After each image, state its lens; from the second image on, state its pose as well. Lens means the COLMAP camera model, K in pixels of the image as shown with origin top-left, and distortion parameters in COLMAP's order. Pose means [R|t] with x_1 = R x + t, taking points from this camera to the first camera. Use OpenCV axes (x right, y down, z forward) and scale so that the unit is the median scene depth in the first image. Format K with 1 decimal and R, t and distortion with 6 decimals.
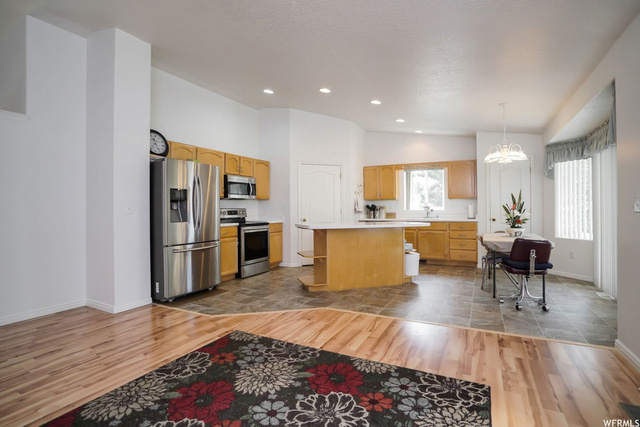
lens RADIAL K [[313.6, 0, 317.8], [0, 313.6, 212.7], [0, 0, 1]] dist [-0.057803, 0.026300]
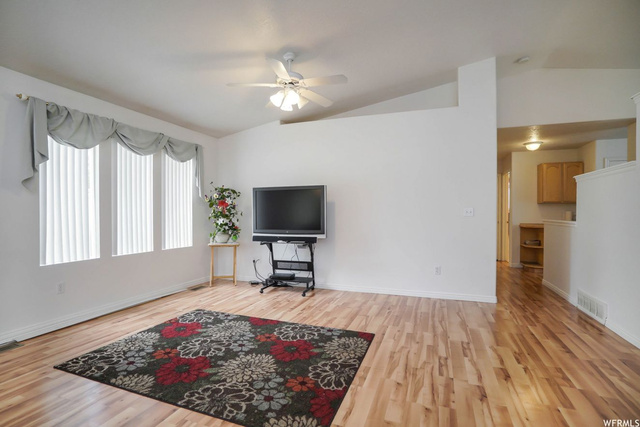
lens RADIAL K [[313.6, 0, 317.8], [0, 313.6, 212.7], [0, 0, 1]] dist [-0.057803, 0.026300]
pose [[-0.992741, 0.007347, -0.120047, -0.159190], [0.005712, 0.999886, 0.013957, -0.015110], [0.120135, 0.013170, -0.992670, 1.182486]]
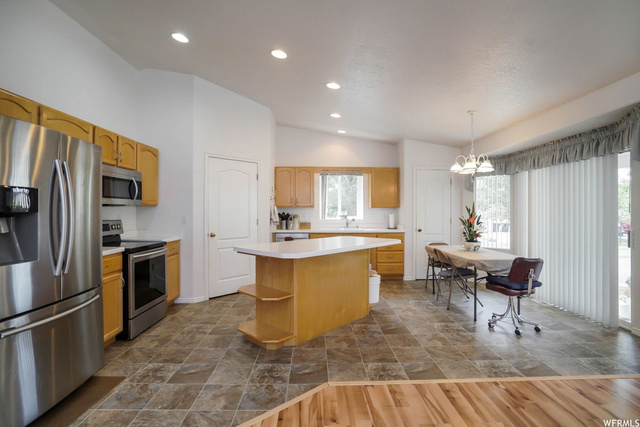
lens RADIAL K [[313.6, 0, 317.8], [0, 313.6, 212.7], [0, 0, 1]] dist [-0.057803, 0.026300]
pose [[0.878747, 0.005301, 0.477259, -0.291039], [-0.001854, 0.999969, -0.007693, -0.038882], [-0.477285, 0.005875, 0.878729, 0.441087]]
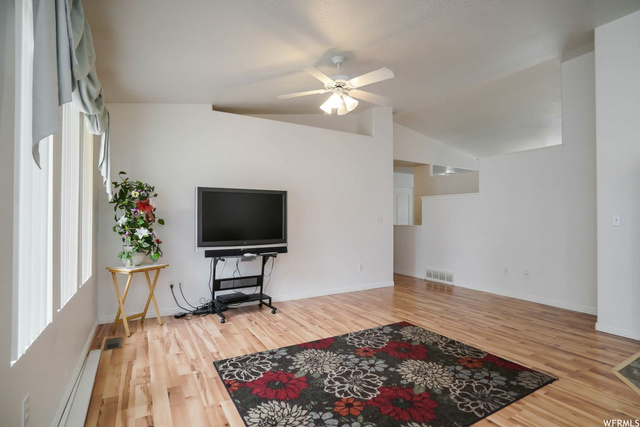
lens RADIAL K [[318.5, 0, 318.0], [0, 318.5, 214.4], [0, 0, 1]] dist [-0.031086, 0.000390]
pose [[-0.537108, -0.006109, -0.843491, 0.557023], [-0.009123, 0.999957, -0.001433, -0.017282], [0.843464, 0.006925, -0.537141, 0.718335]]
